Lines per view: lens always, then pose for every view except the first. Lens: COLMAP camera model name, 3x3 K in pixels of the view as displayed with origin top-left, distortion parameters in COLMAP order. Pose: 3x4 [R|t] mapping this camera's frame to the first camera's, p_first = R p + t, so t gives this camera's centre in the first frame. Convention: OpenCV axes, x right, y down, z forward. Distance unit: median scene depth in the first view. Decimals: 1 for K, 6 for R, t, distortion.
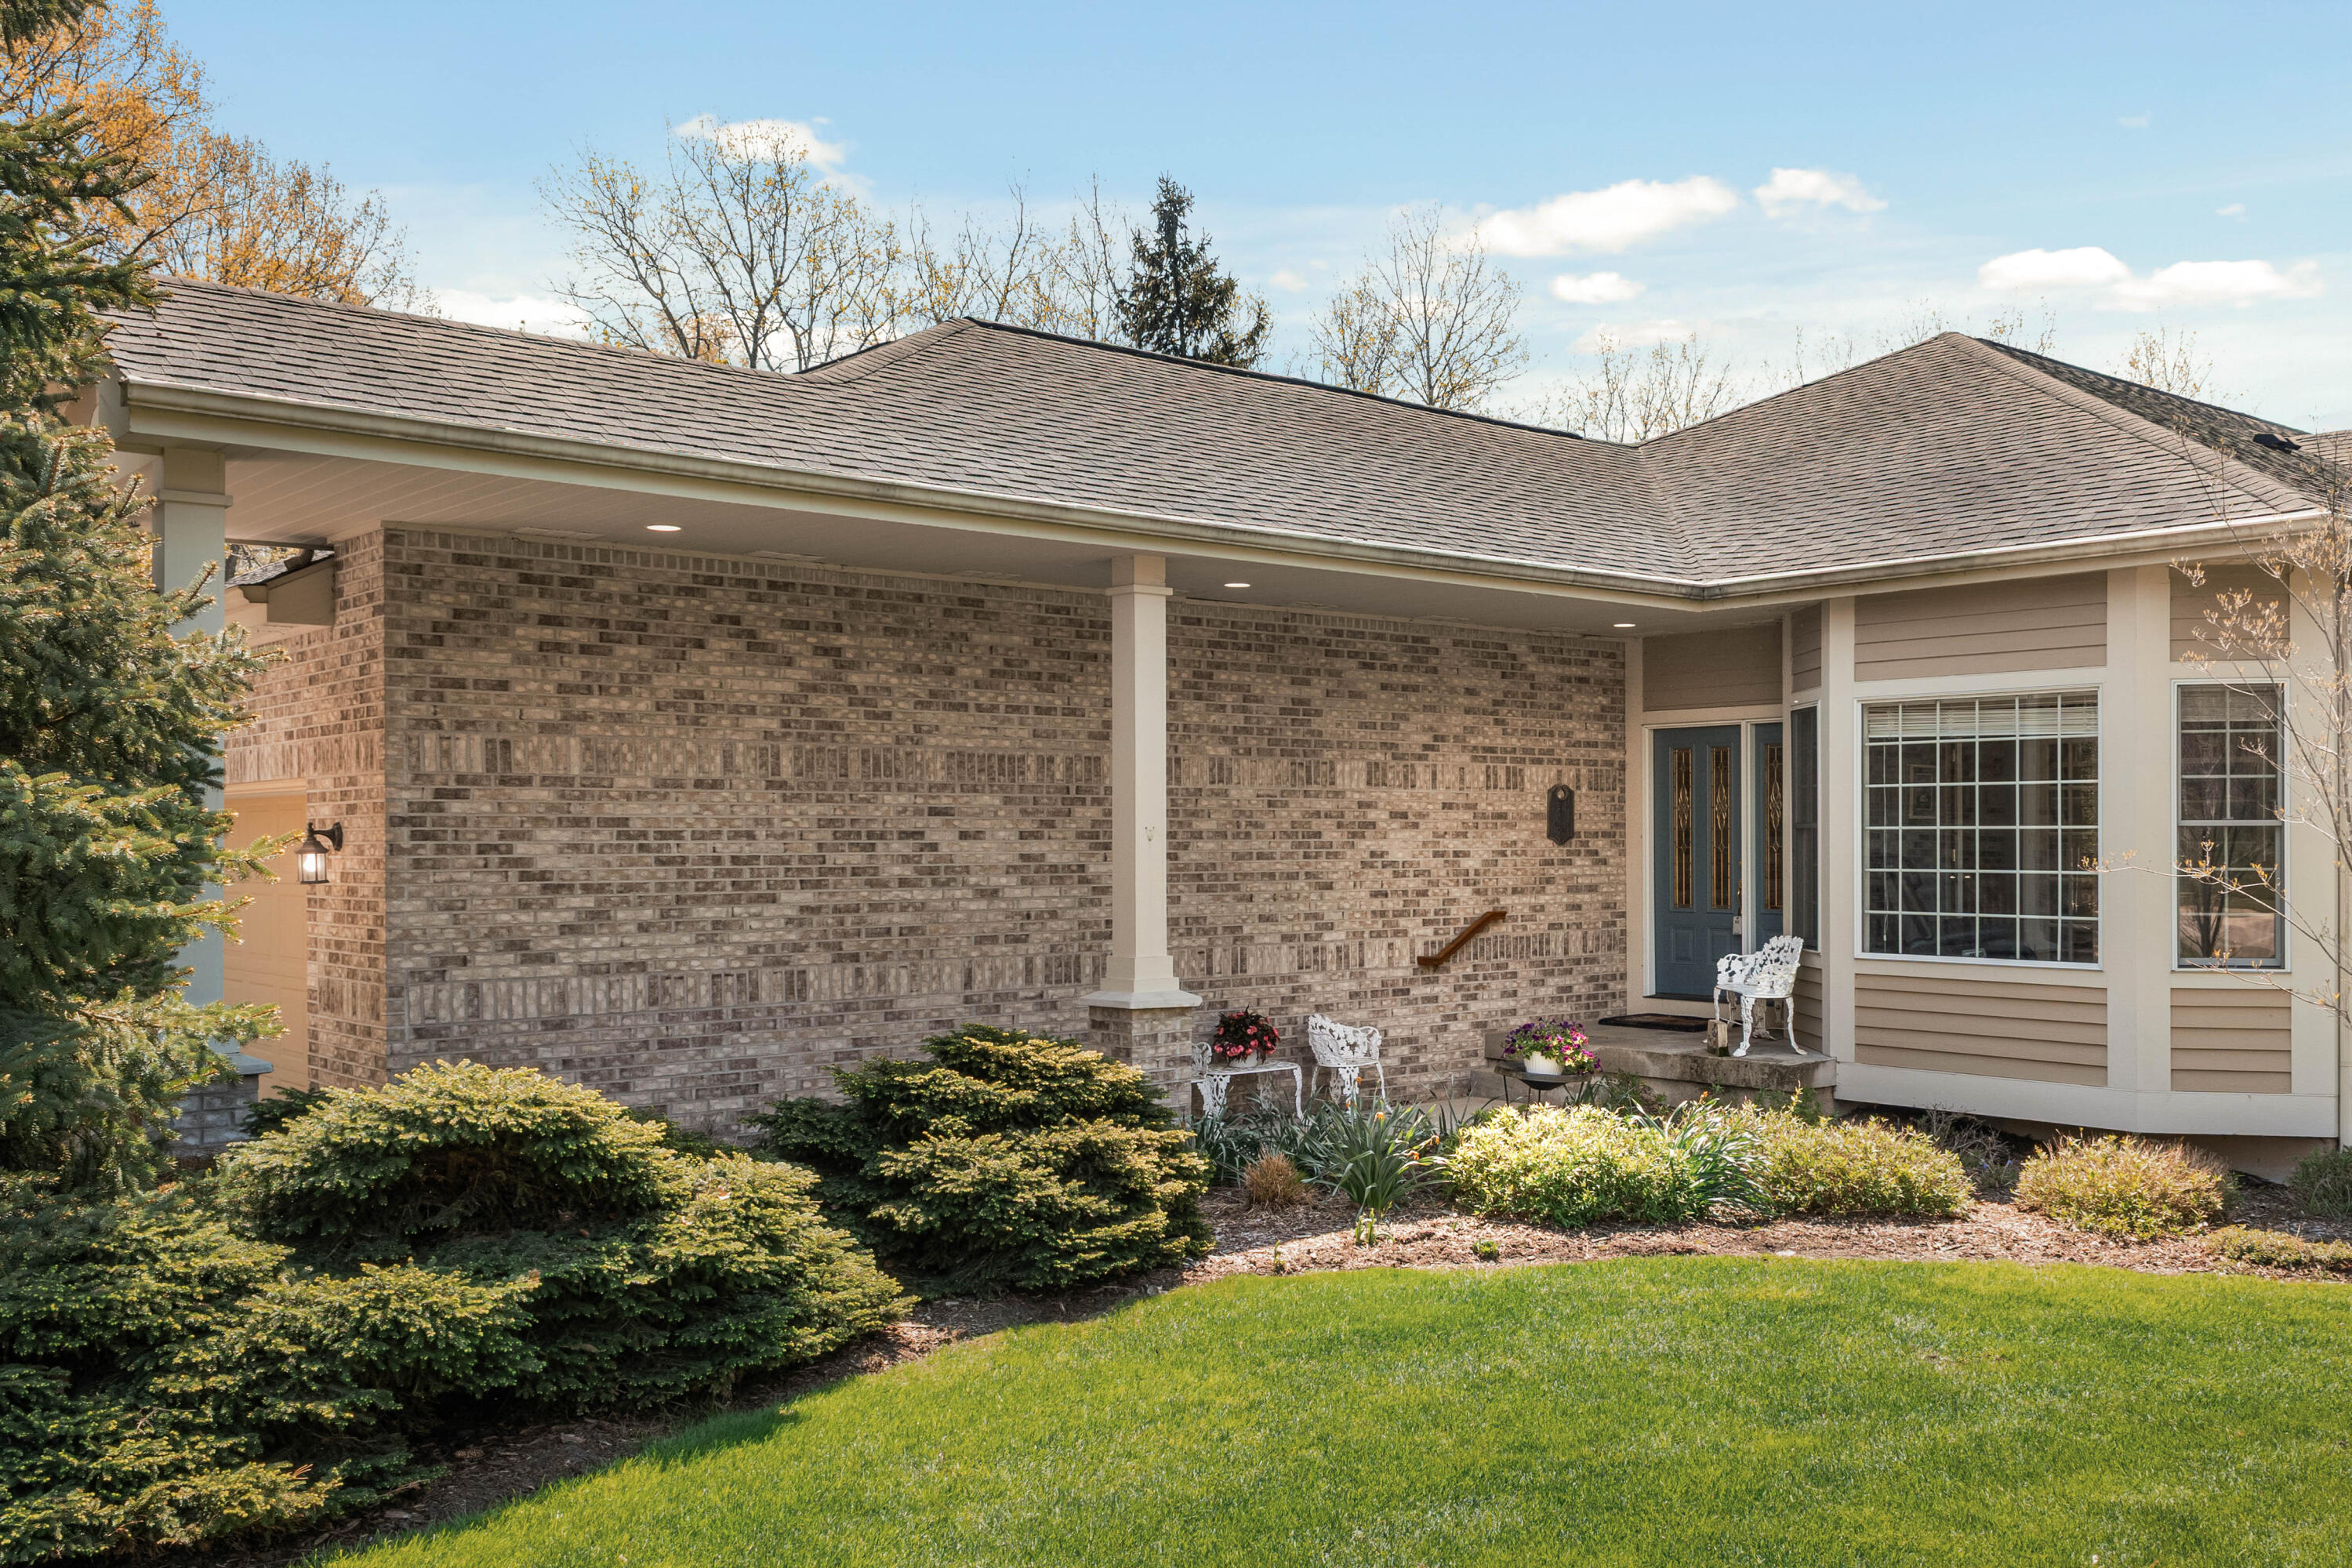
lens RADIAL K [[2055.3, 0, 1356.3], [0, 2055.3, 788.9], [0, 0, 1]] dist [0.005522, 0.010223]
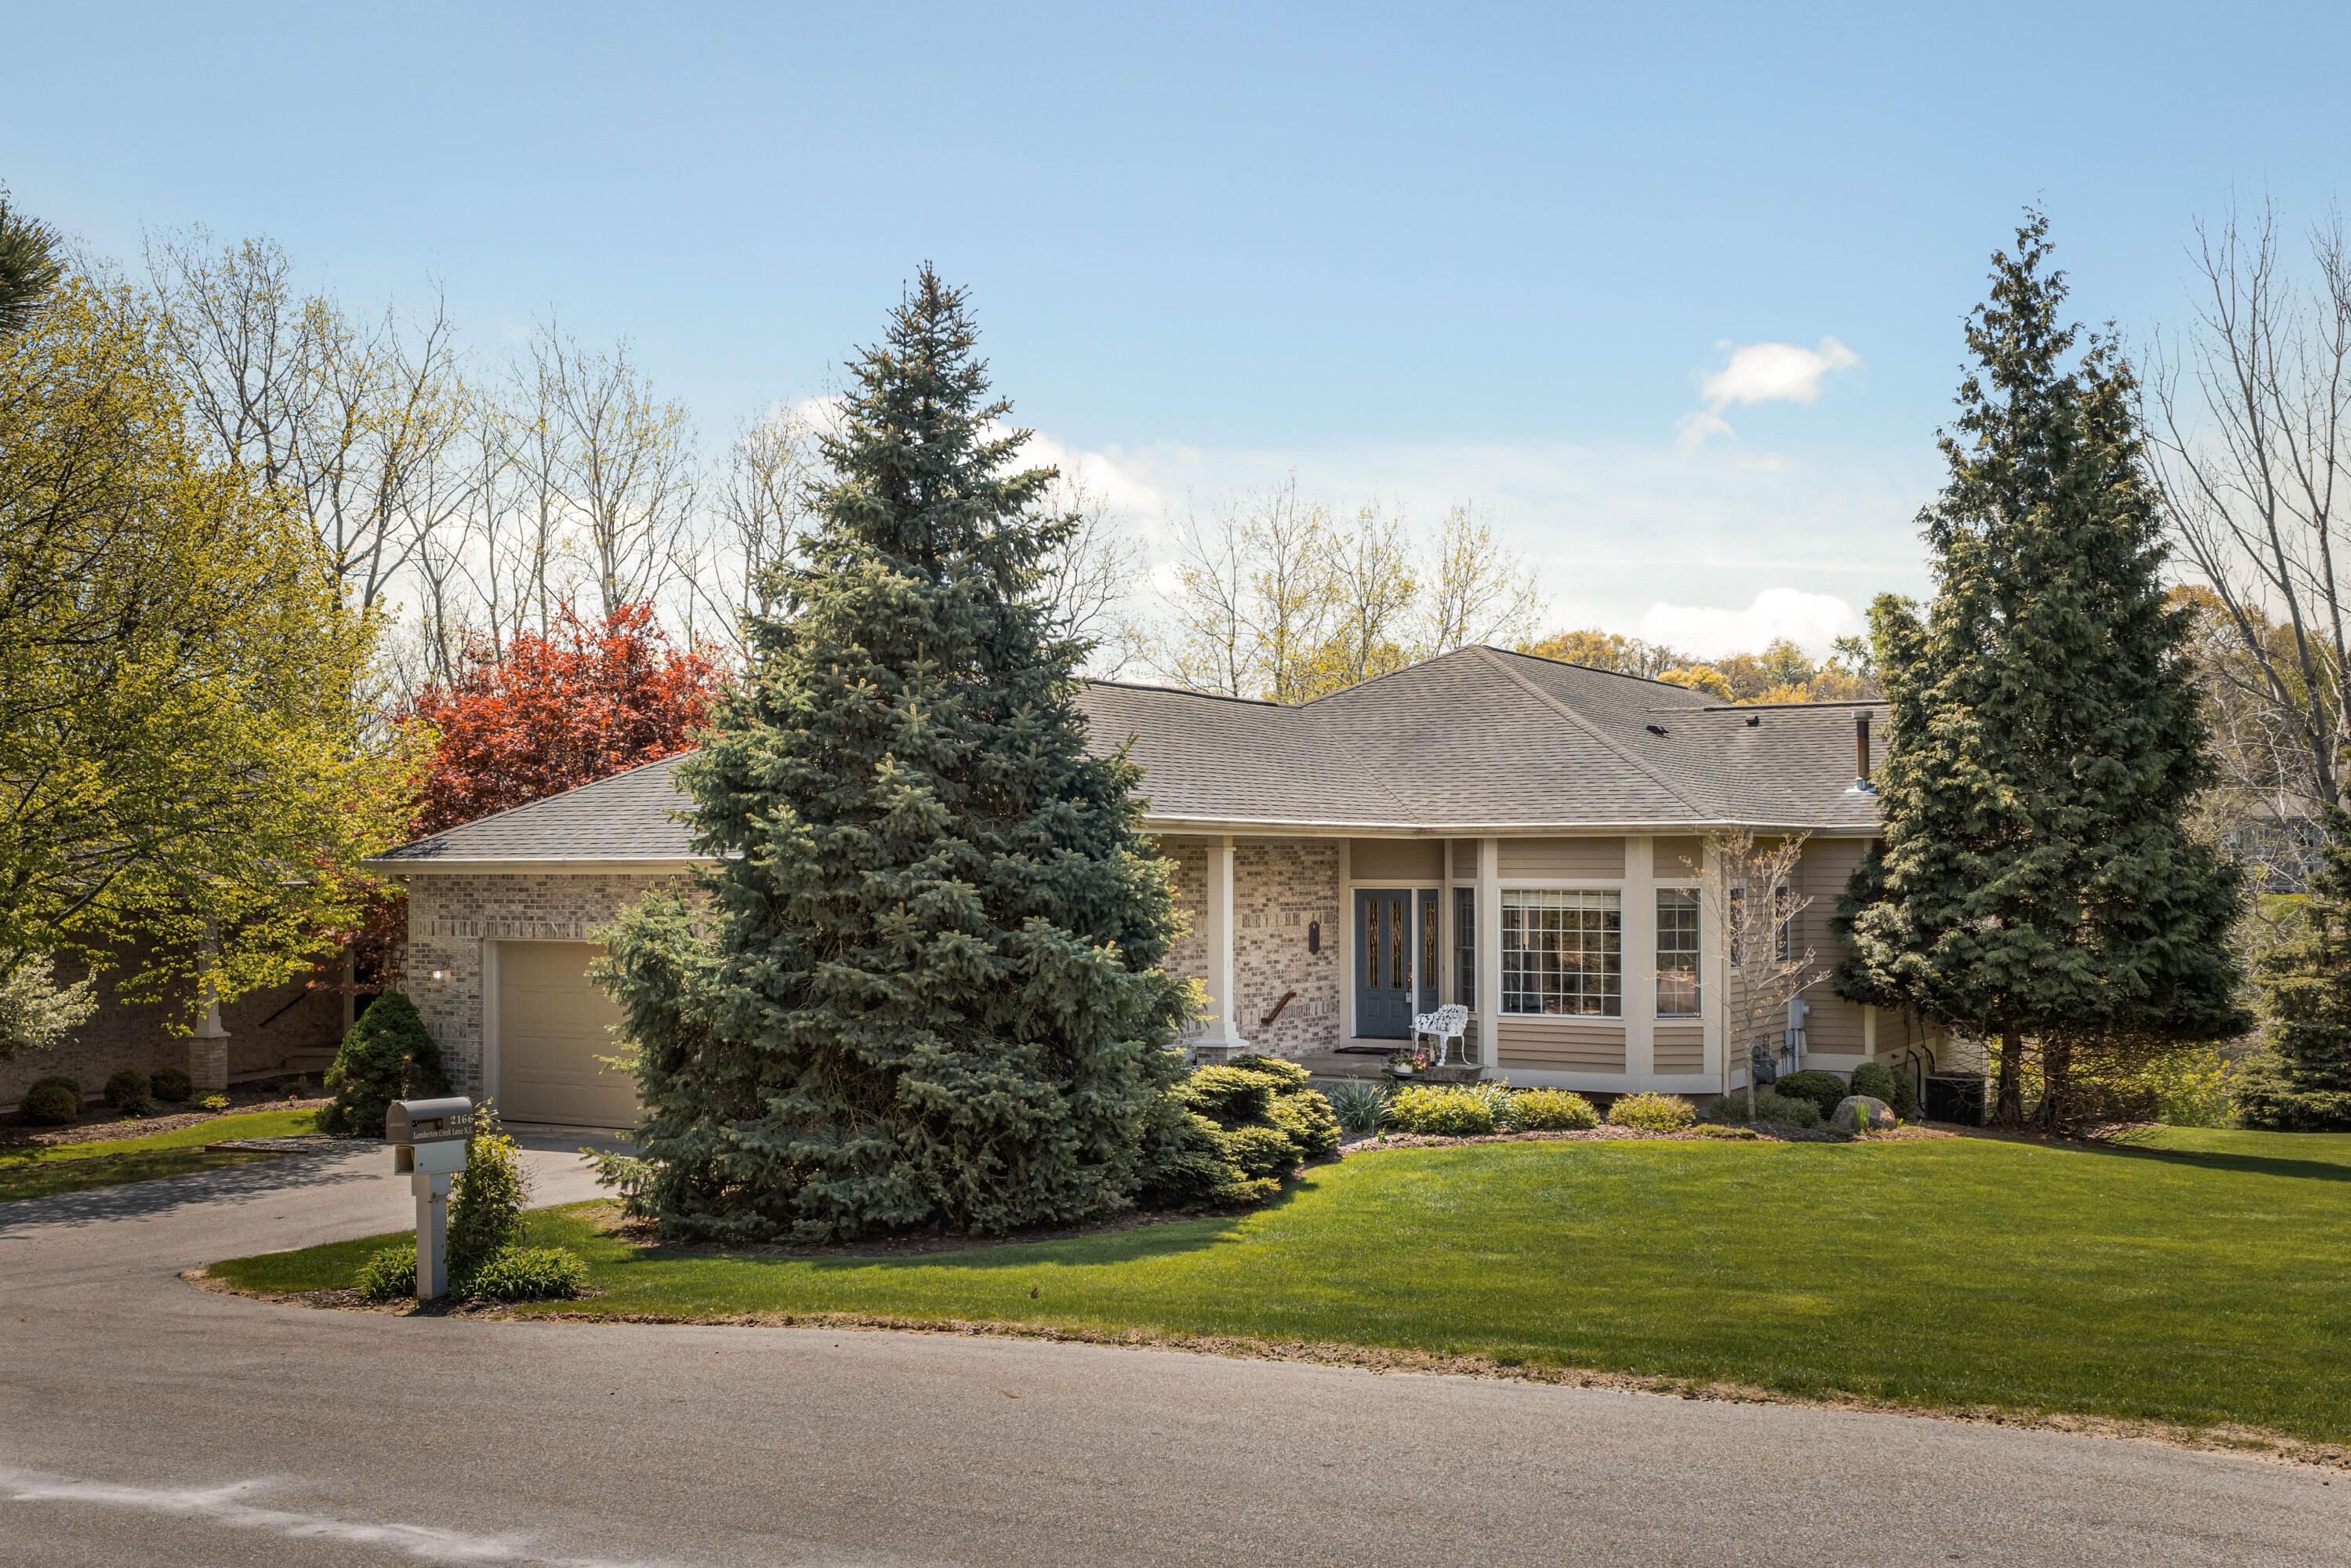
lens RADIAL K [[2185.1, 0, 1175.5], [0, 2185.1, 784.0], [0, 0, 1]] dist [-0.007107, -0.003218]
pose [[0.957967, 0.011623, 0.286642, -0.672484], [-0.006948, 0.999826, -0.017321, -0.104569], [-0.286794, 0.014601, 0.957881, -0.957392]]
